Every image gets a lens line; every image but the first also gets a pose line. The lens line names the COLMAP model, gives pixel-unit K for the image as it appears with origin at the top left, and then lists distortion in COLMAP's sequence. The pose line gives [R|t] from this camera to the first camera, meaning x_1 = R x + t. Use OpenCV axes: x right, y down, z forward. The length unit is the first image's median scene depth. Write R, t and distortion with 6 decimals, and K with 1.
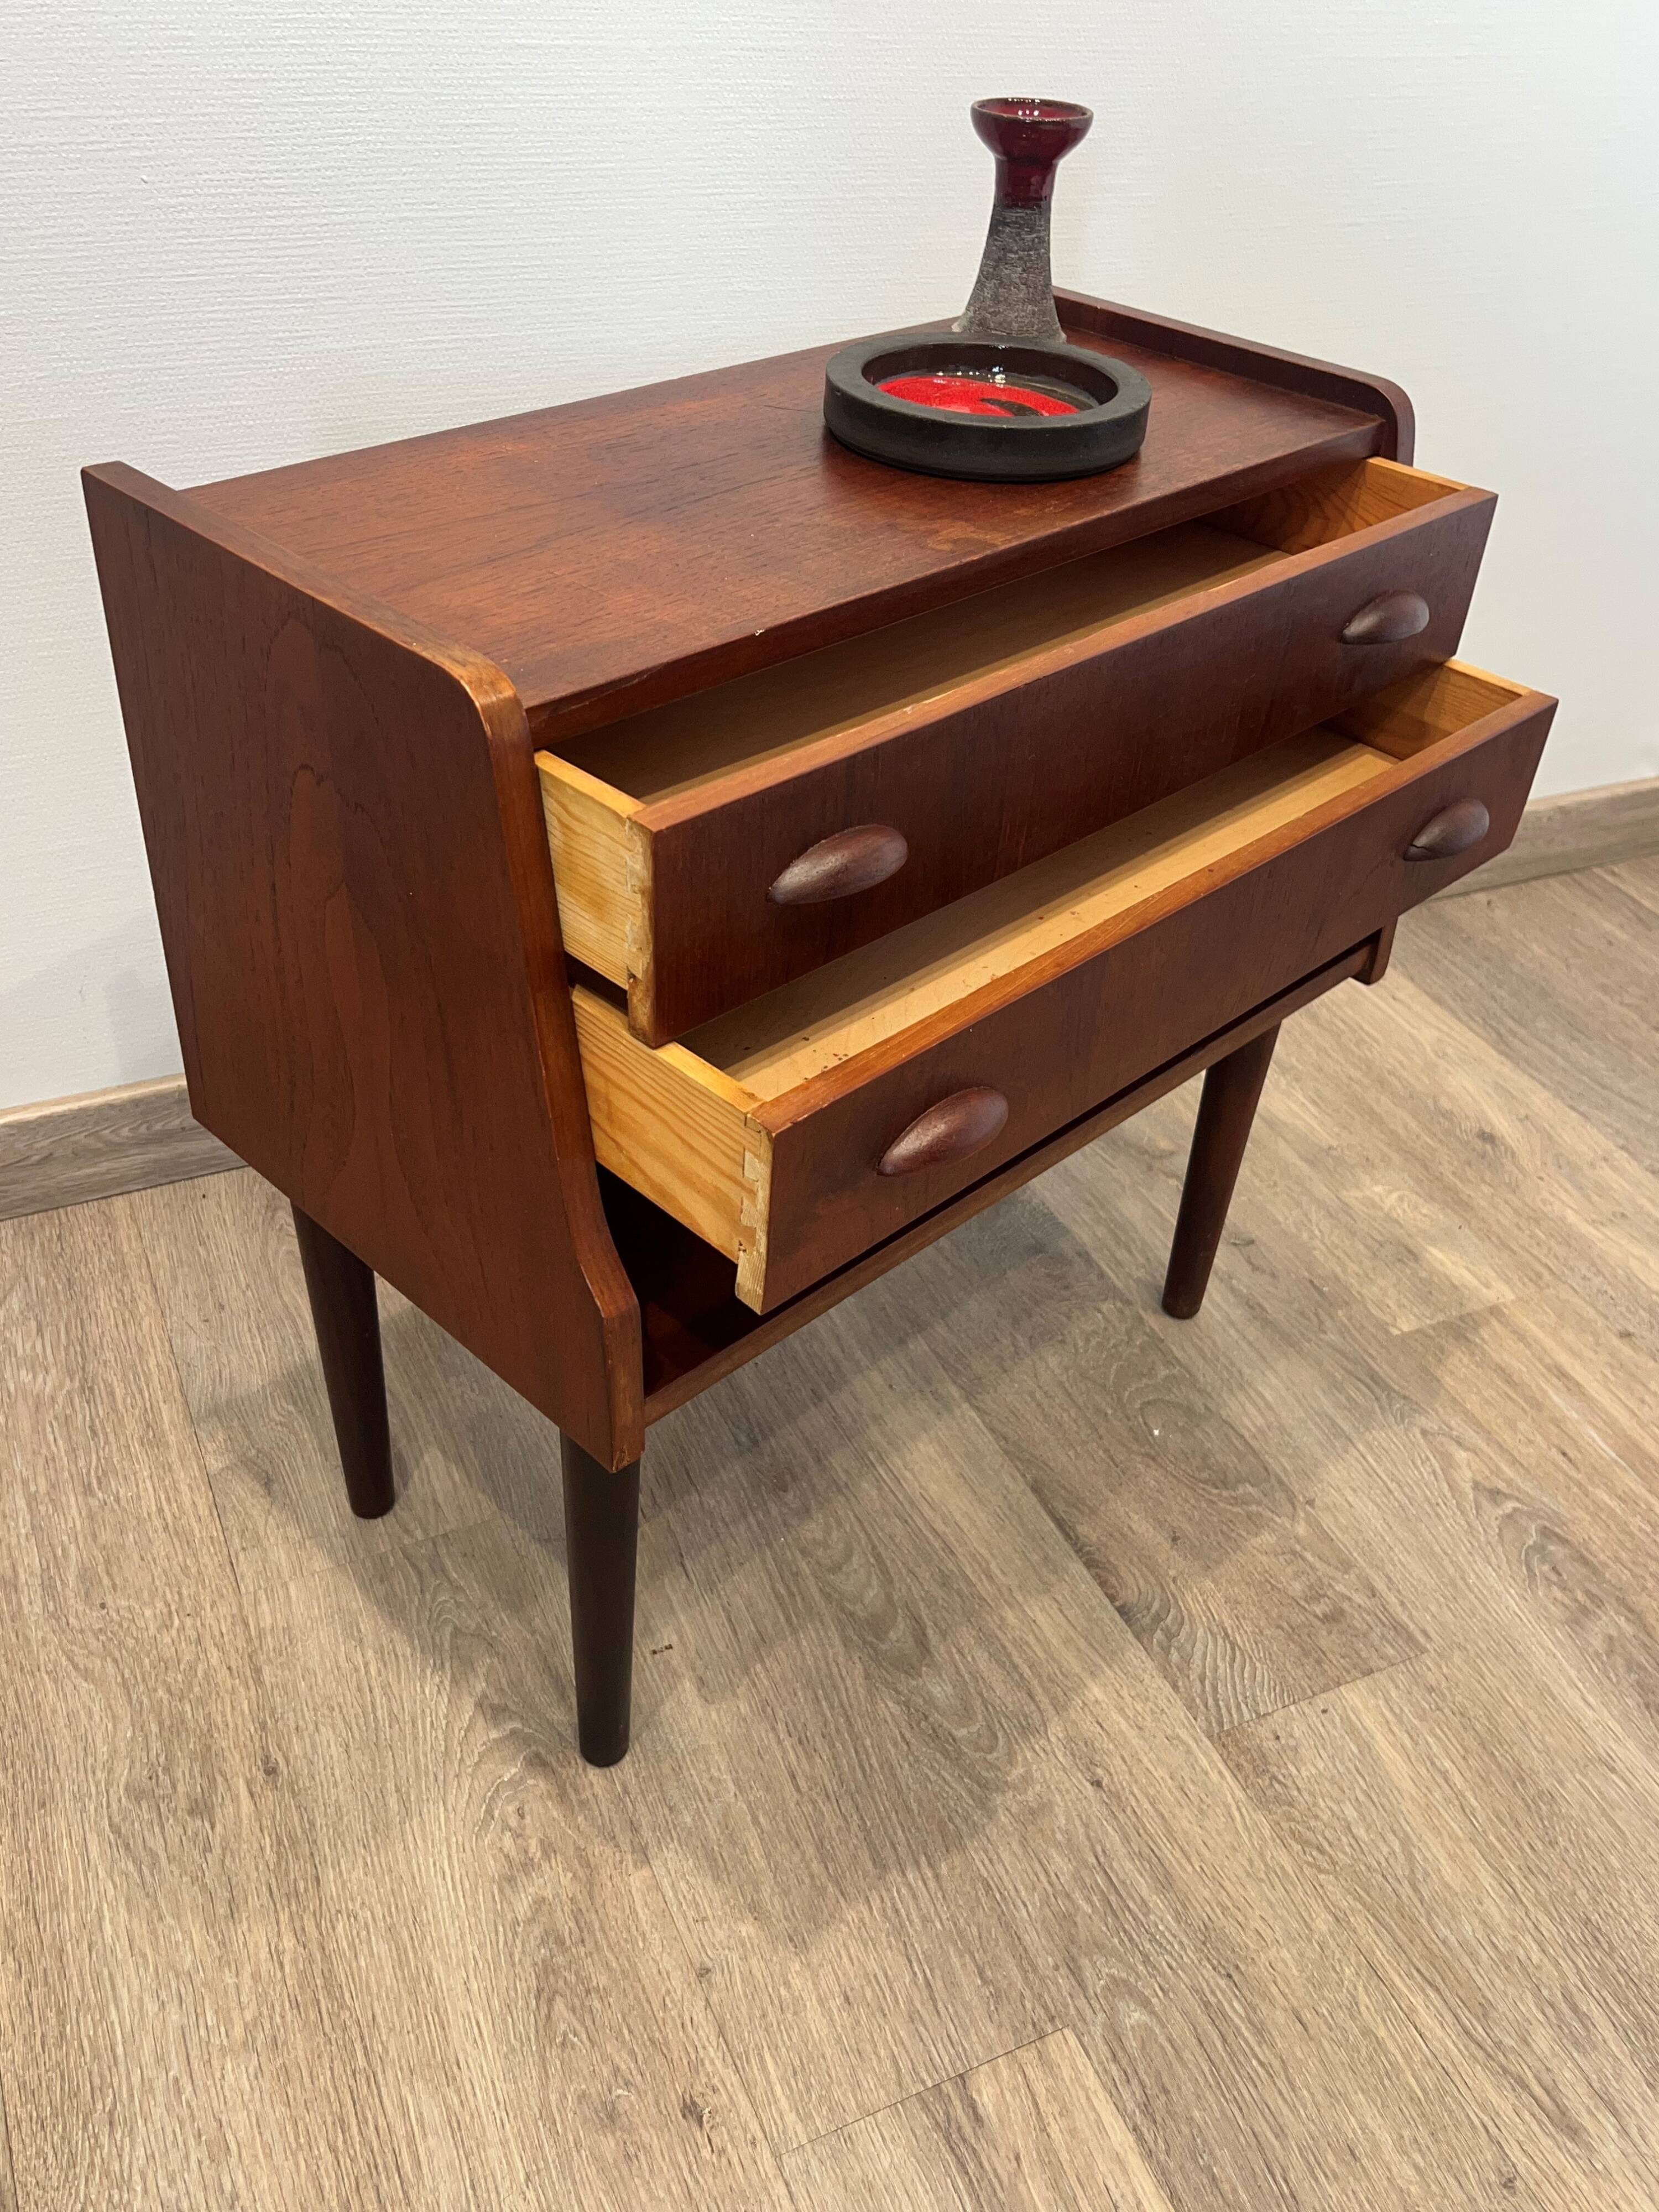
lens RADIAL K [[1967.3, 0, 816.7], [0, 1967.3, 1092.4], [0, 0, 1]] dist [0.018197, -0.017104]
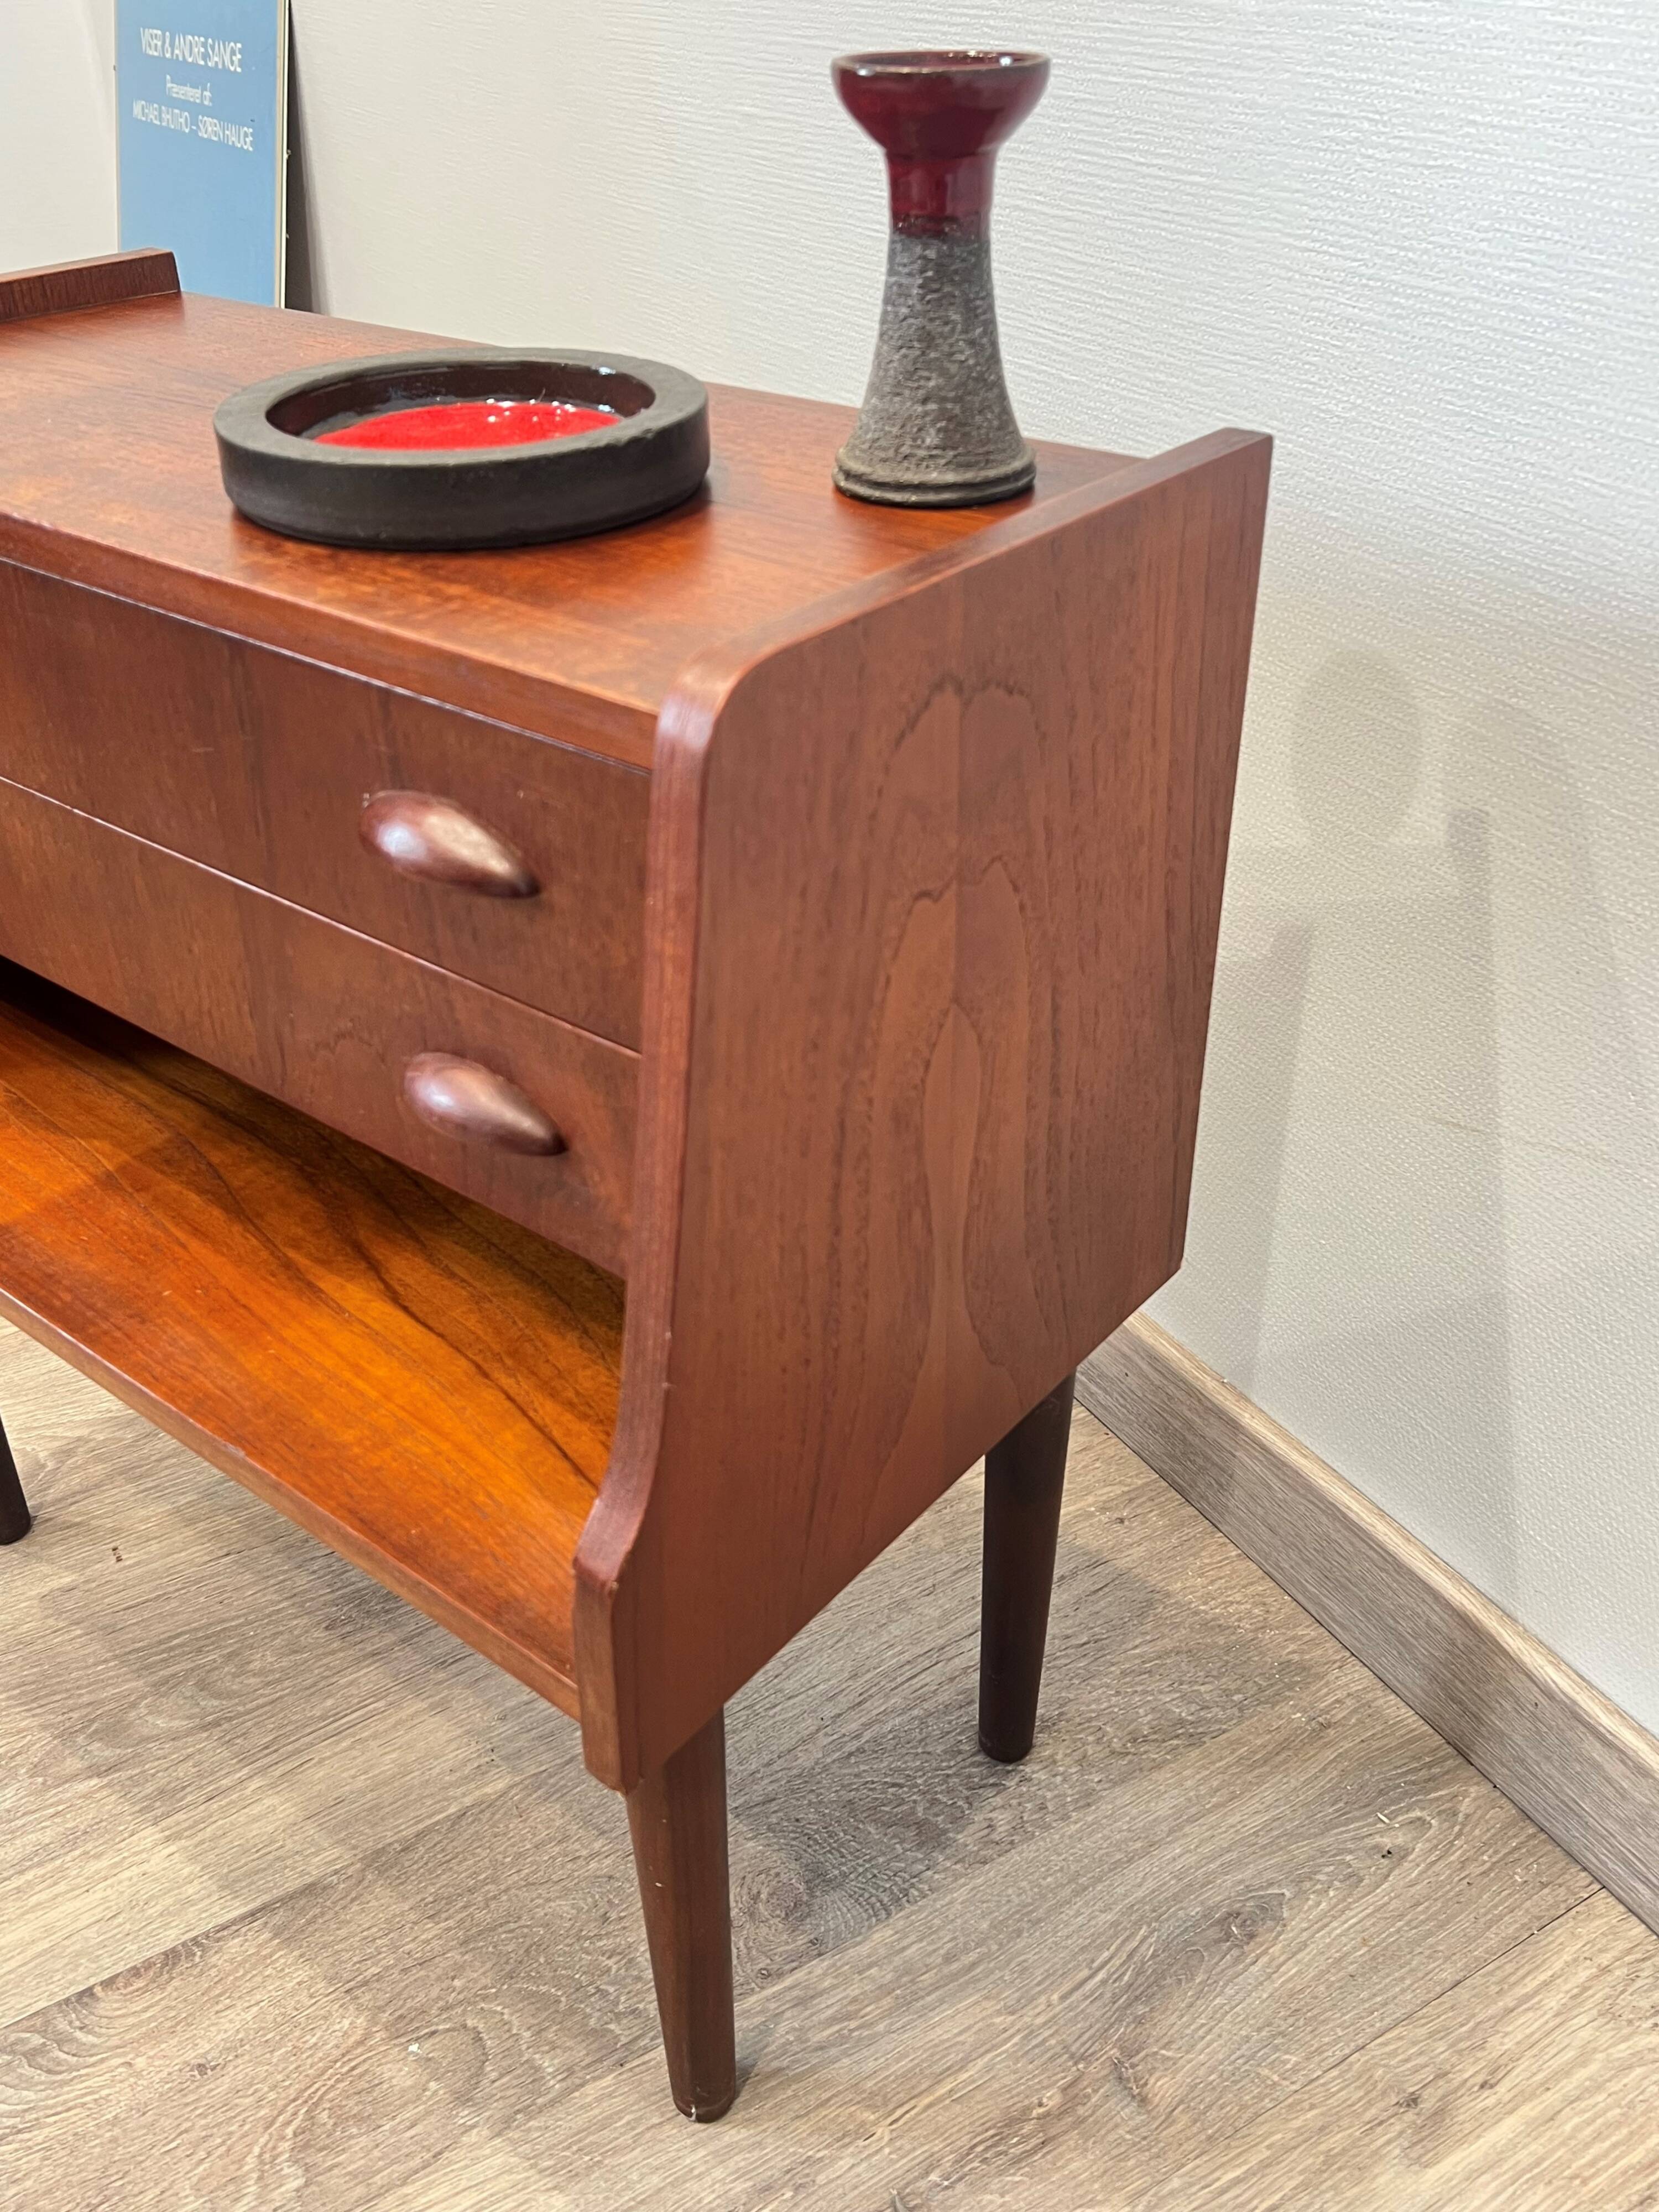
lens RADIAL K [[1967.3, 0, 812.9], [0, 1967.3, 1077.3], [0, 0, 1]] dist [0.018197, -0.017104]
pose [[0.096152, 0.476411, -0.873949, 0.682899], [-0.565018, 0.748970, 0.346119, -0.419053], [0.819457, 0.460517, 0.341196, 0.828037]]
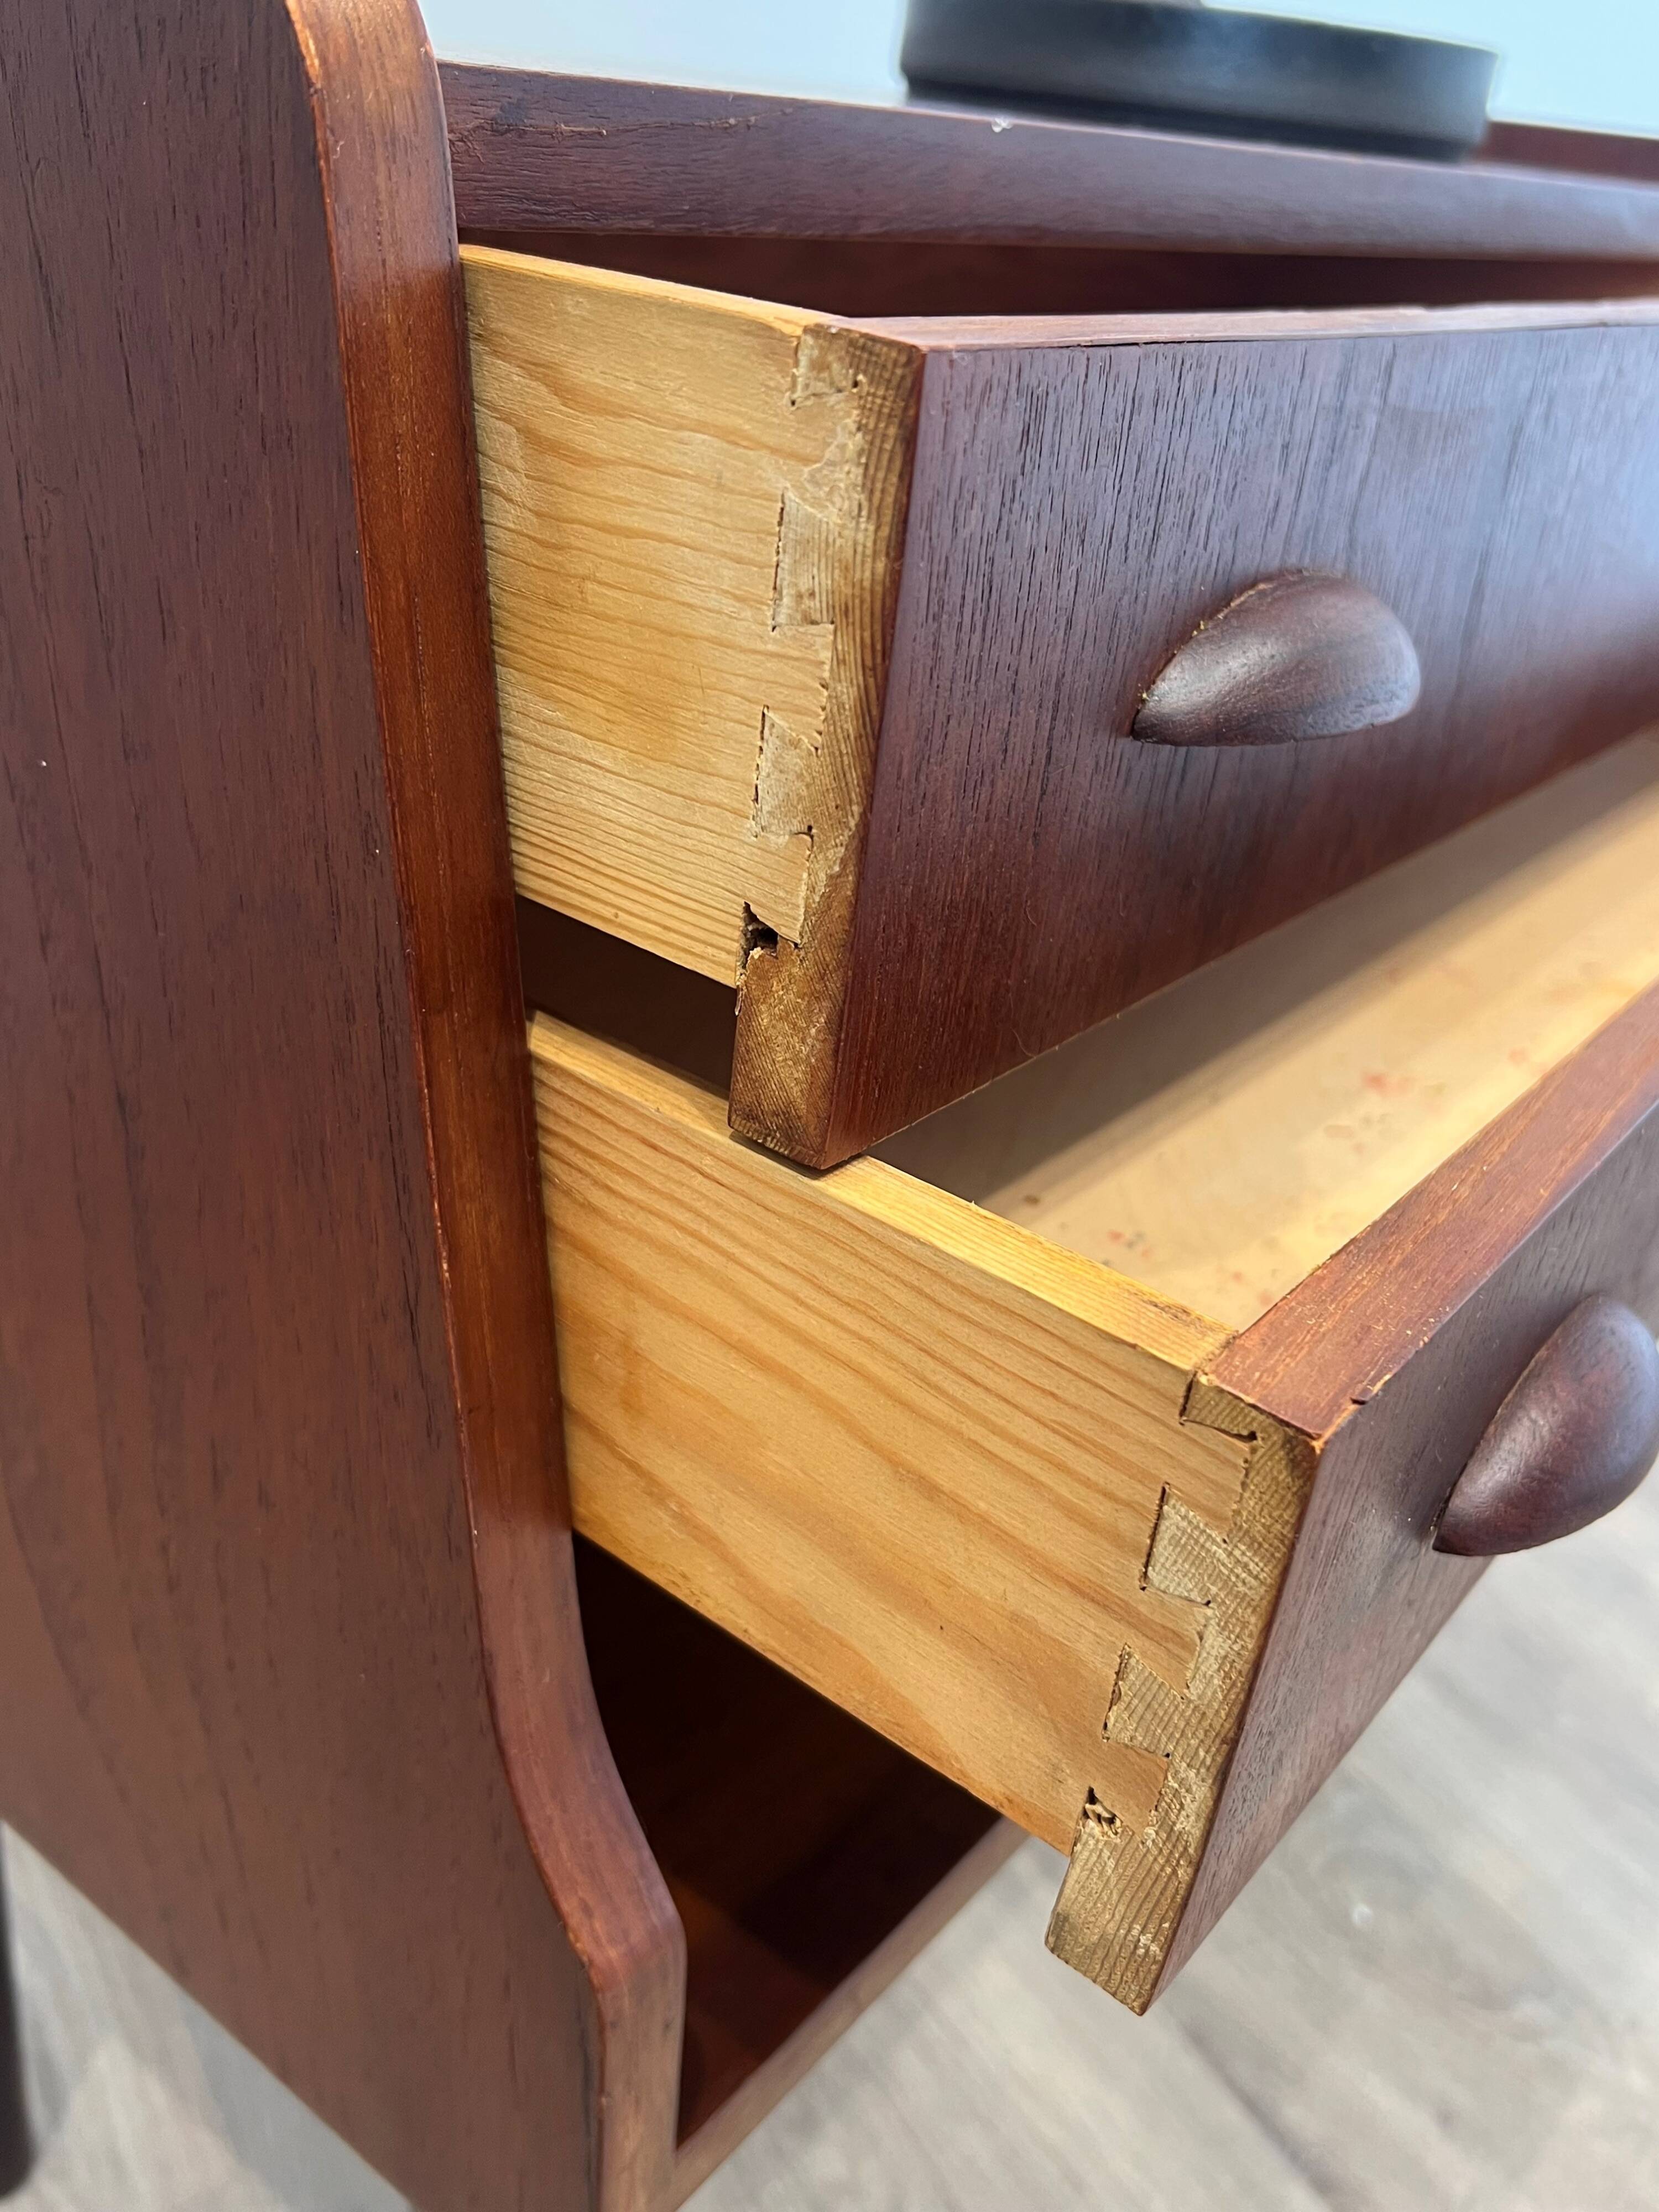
lens RADIAL K [[2003.5, 0, 806.7], [0, 2003.5, 1099.1], [0, 0, 1]] dist [-0.016601, -0.004725]
pose [[0.991455, -0.010538, 0.130022, -0.080646], [0.028443, 0.990213, -0.136637, 0.005902], [-0.127309, 0.139167, 0.982051, 0.436904]]
